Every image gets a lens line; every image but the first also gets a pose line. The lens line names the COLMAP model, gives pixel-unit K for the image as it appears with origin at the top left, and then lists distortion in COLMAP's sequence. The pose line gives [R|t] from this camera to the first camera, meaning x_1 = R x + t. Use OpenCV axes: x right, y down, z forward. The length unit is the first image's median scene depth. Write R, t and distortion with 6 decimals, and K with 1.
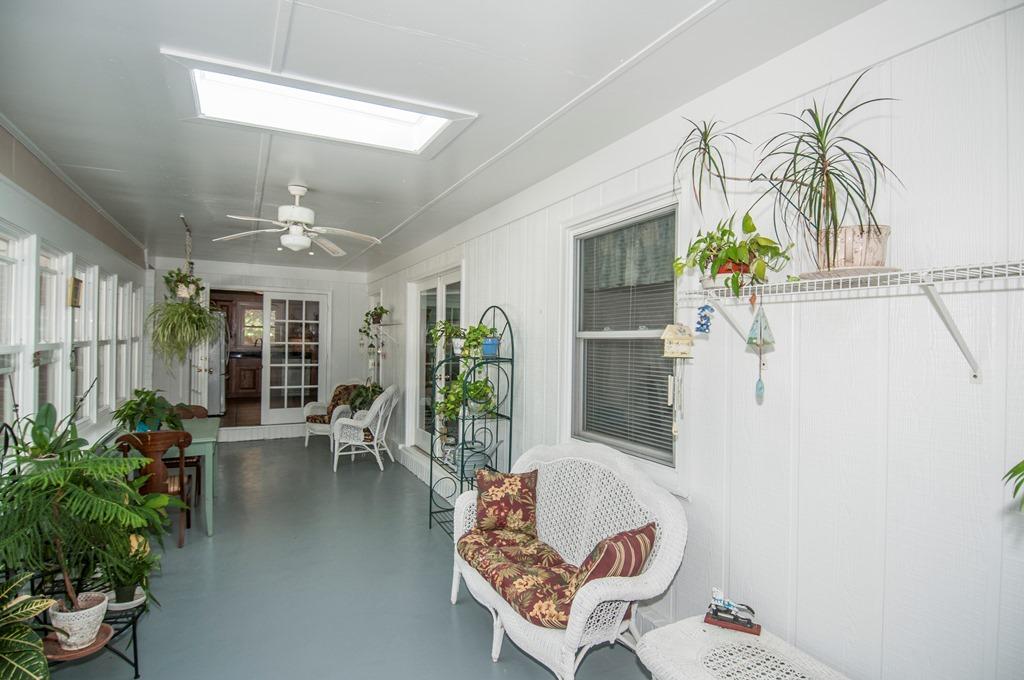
lens RADIAL K [[525.0, 0, 533.2], [0, 525.0, 333.6], [0, 0, 1]] dist [0.034390, -0.039533]
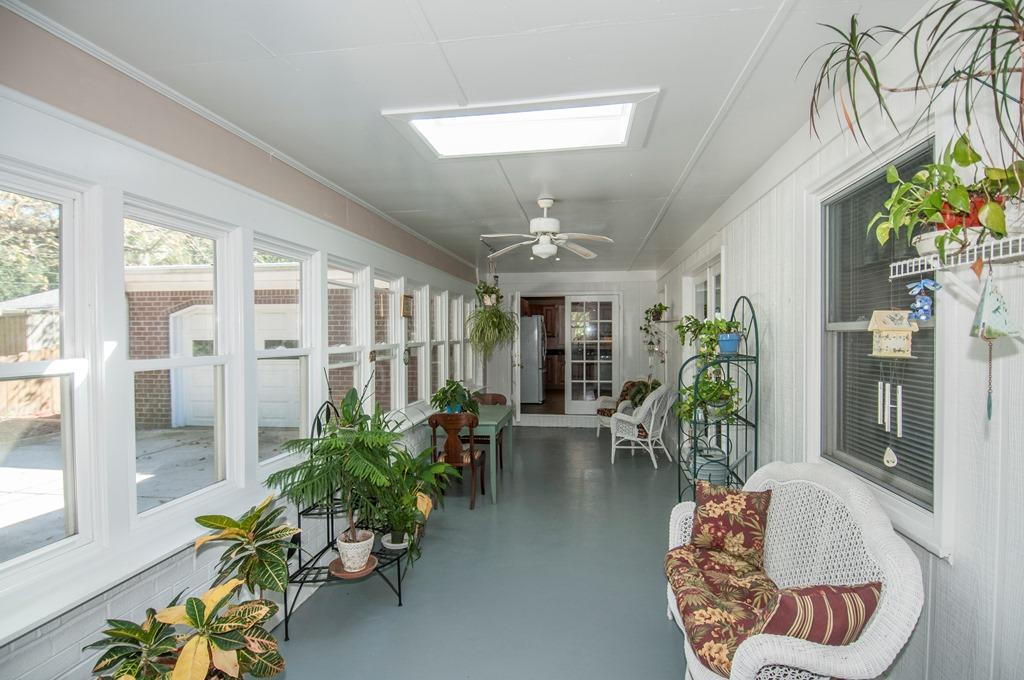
lens RADIAL K [[525.0, 0, 501.8], [0, 525.0, 336.6], [0, 0, 1]] dist [0.034390, -0.039533]
pose [[0.812711, -0.019635, -0.582336, 0.148250], [0.026394, 0.999647, 0.003129, 0.001271], [0.582069, -0.017913, 0.812942, 0.069832]]
